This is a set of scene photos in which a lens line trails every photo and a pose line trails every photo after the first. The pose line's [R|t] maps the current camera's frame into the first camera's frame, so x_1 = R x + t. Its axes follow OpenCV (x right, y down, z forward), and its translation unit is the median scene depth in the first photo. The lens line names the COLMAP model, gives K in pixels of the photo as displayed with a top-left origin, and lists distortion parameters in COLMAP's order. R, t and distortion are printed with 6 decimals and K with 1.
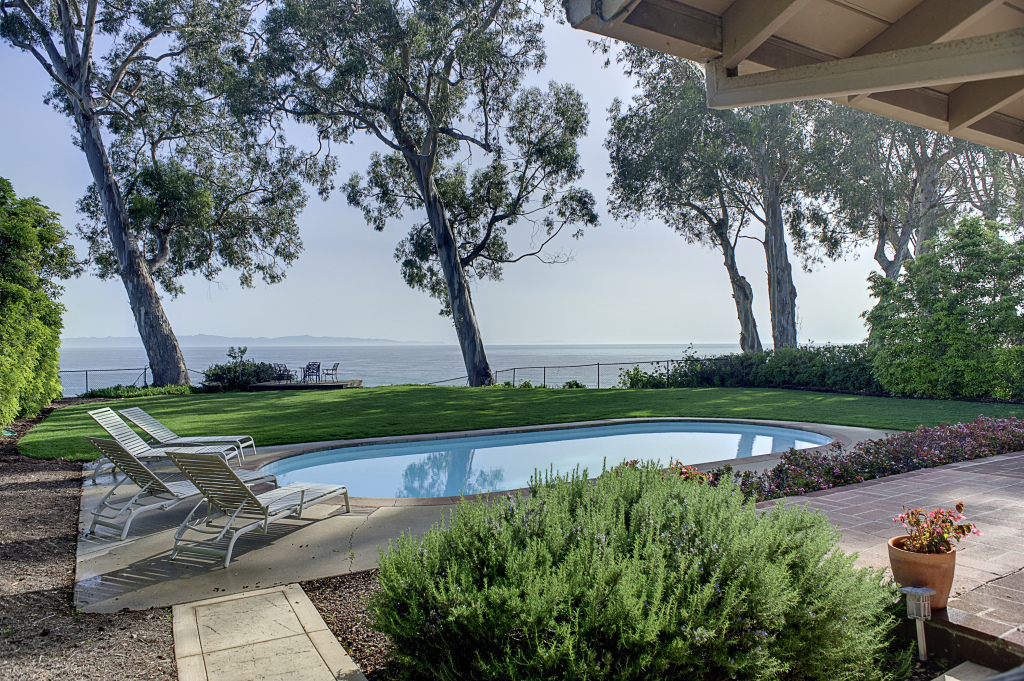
lens RADIAL K [[696.2, 0, 499.1], [0, 696.2, 348.2], [0, 0, 1]] dist [-0.067819, 0.059626]
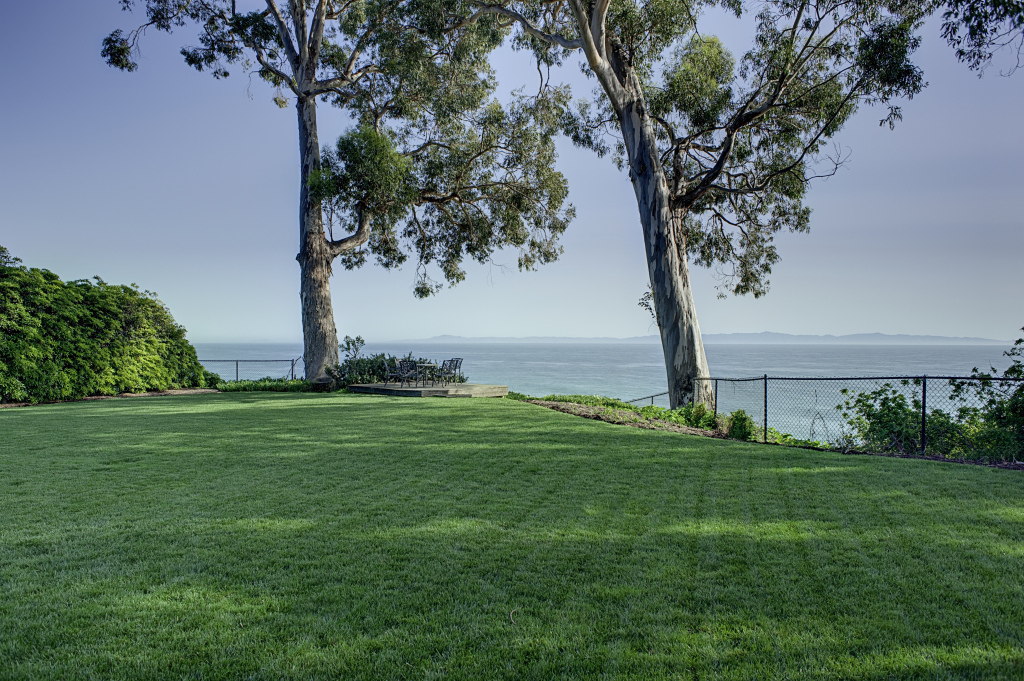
lens RADIAL K [[696.2, 0, 504.1], [0, 696.2, 340.2], [0, 0, 1]] dist [-0.067819, 0.059626]
pose [[0.716095, 0.007669, -0.697961, 0.260418], [-0.014250, 0.999892, -0.003634, 0.002856], [0.697857, 0.012549, 0.716127, 0.455329]]
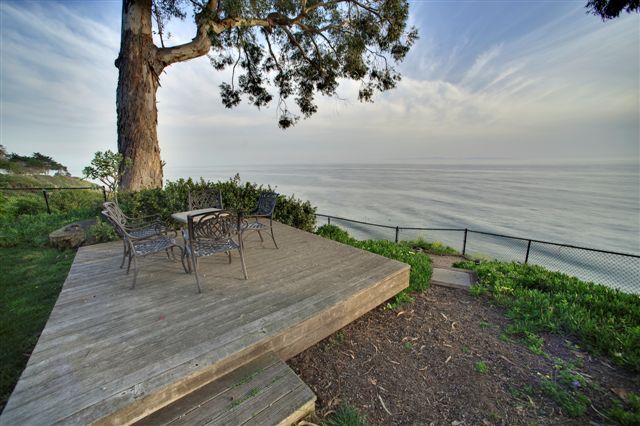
lens RADIAL K [[254.2, 0, 317.4], [0, 254.2, 217.7], [0, 0, 1]] dist [-0.025883, 0.000381]
pose [[0.672923, 0.152923, -0.723733, -0.136466], [0.008702, 0.976693, 0.214464, 0.004018], [0.739661, -0.150616, 0.655909, 0.821605]]
